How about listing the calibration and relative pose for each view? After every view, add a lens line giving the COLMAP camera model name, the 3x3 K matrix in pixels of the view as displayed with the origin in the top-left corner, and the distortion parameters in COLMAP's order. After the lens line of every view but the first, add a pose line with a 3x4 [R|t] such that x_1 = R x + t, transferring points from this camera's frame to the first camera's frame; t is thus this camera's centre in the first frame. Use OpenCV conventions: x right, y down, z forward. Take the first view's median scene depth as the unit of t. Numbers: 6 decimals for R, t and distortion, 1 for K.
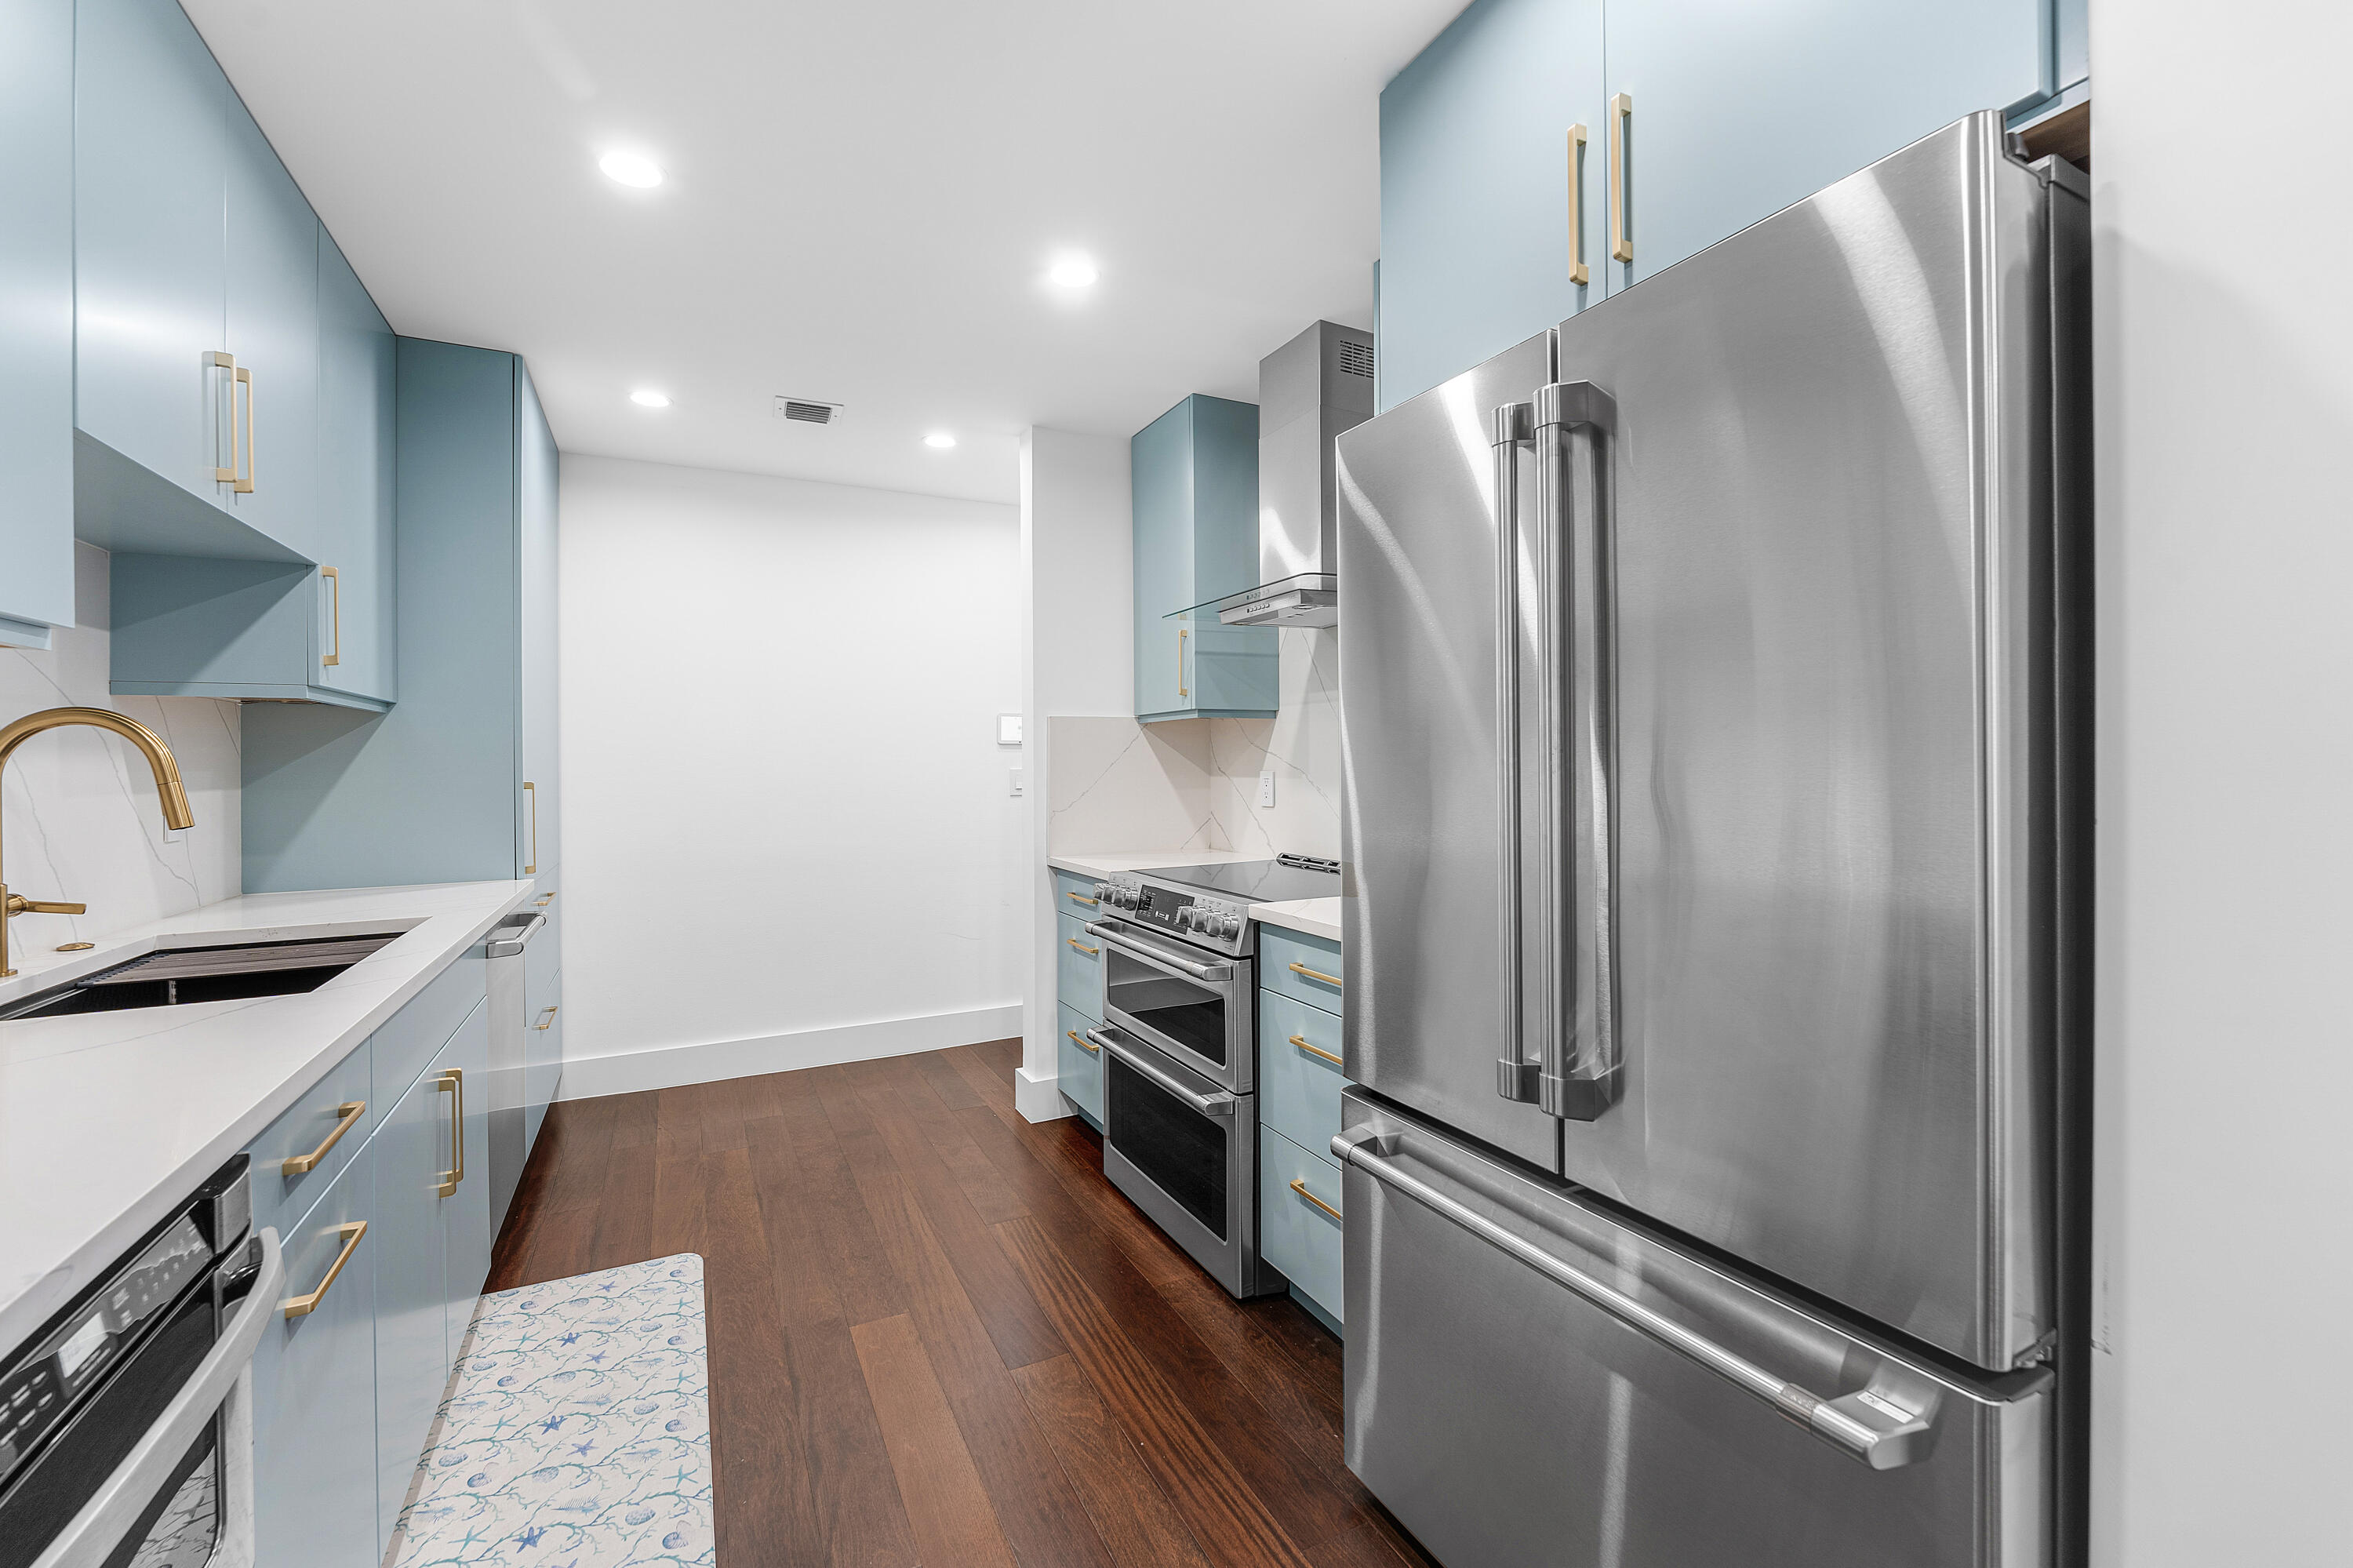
lens RADIAL K [[957.5, 0, 1160.0], [0, 957.5, 771.2], [0, 0, 1]] dist [-0.004379, -0.001516]
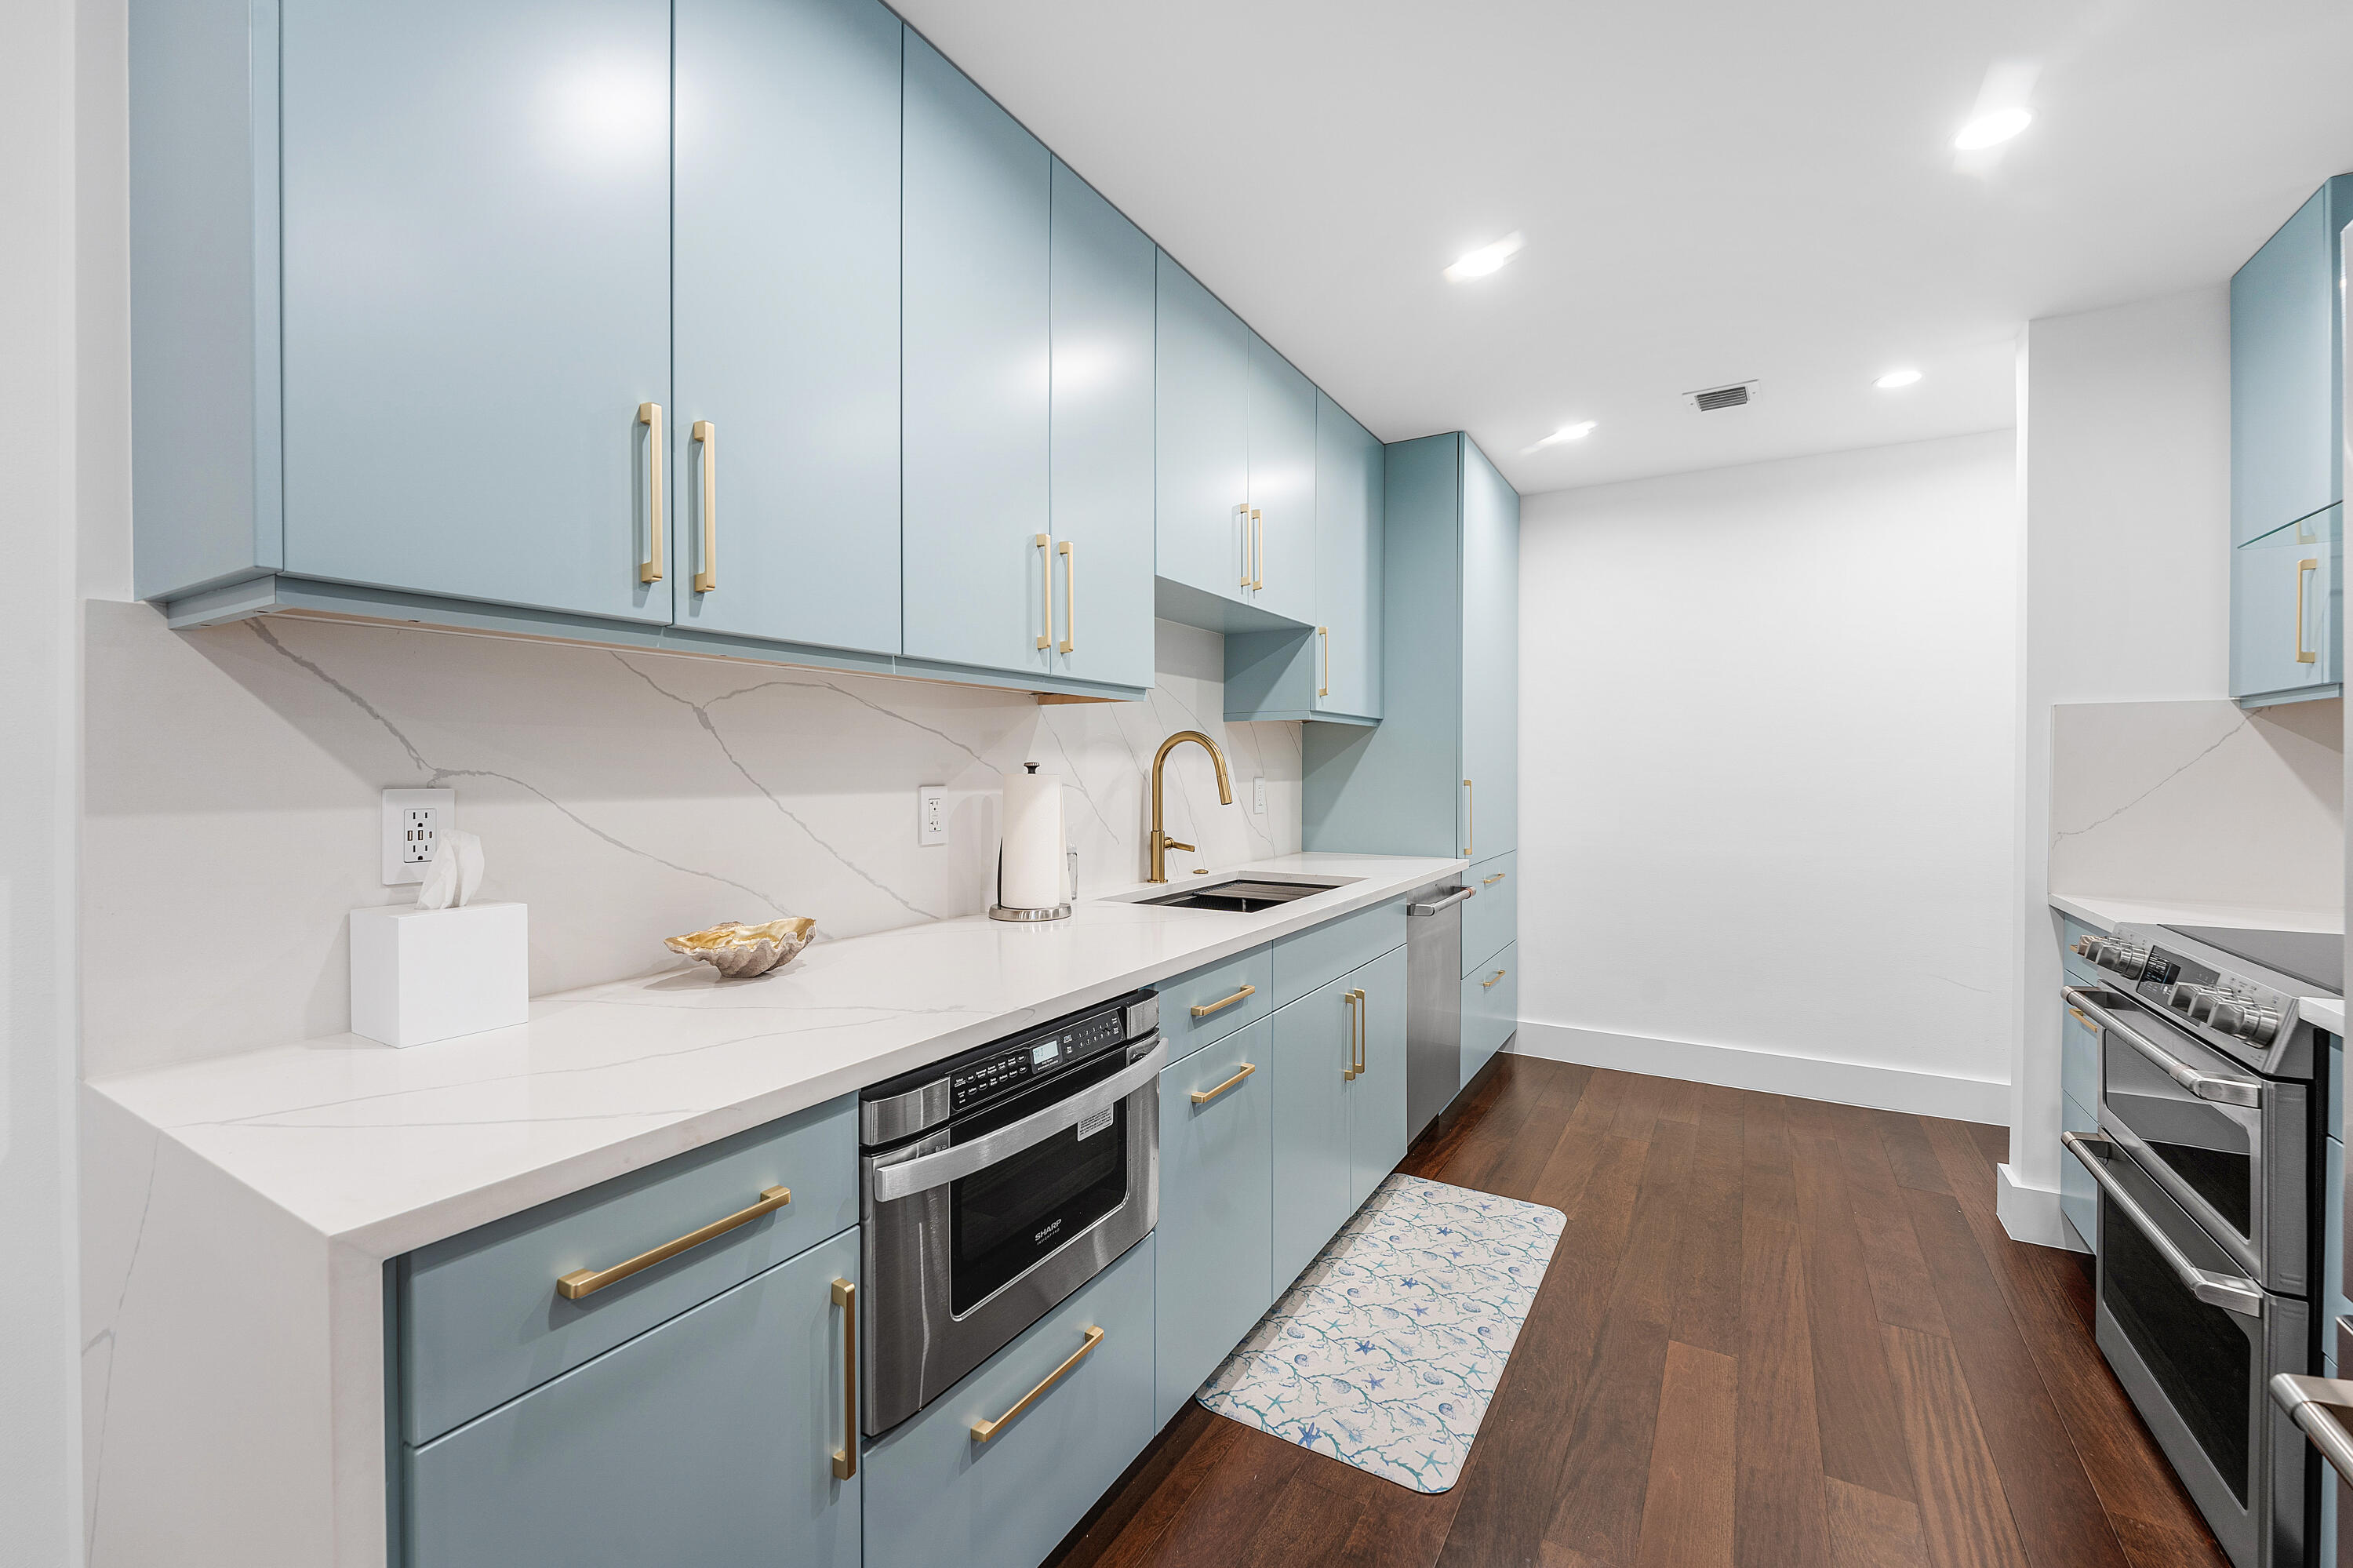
lens RADIAL K [[957.5, 0, 1176.2], [0, 957.5, 781.1], [0, 0, 1]] dist [-0.004379, -0.001516]
pose [[0.528736, 0.019759, -0.848557, 0.199738], [-0.011435, 0.999804, 0.016155, -0.002873], [0.848709, 0.001162, 0.528858, 0.042149]]
